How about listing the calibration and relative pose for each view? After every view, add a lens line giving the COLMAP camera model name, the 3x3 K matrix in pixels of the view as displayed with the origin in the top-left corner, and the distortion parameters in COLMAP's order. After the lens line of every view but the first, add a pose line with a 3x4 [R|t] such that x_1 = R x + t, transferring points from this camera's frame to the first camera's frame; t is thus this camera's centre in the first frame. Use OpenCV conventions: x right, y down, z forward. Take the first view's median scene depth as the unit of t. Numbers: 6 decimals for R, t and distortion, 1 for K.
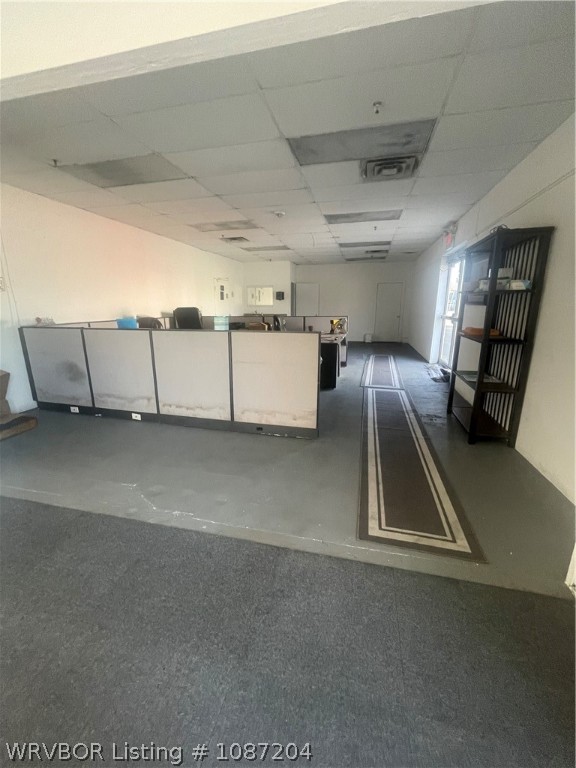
lens RADIAL K [[311.8, 0, 287.2], [0, 311.8, 384.3], [0, 0, 1]] dist [-0.000125, 0.000297]
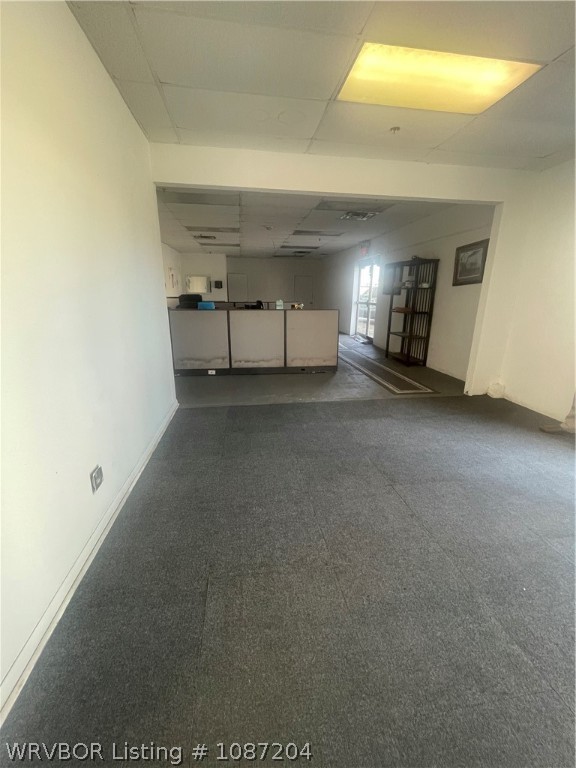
lens RADIAL K [[311.8, 0, 288.8], [0, 311.8, 381.9], [0, 0, 1]] dist [-0.000125, 0.000297]
pose [[0.924521, -0.094732, 0.369170, -0.725290], [0.083898, 0.995443, 0.045330, 0.118628], [-0.371782, -0.010936, 0.928256, -0.468012]]
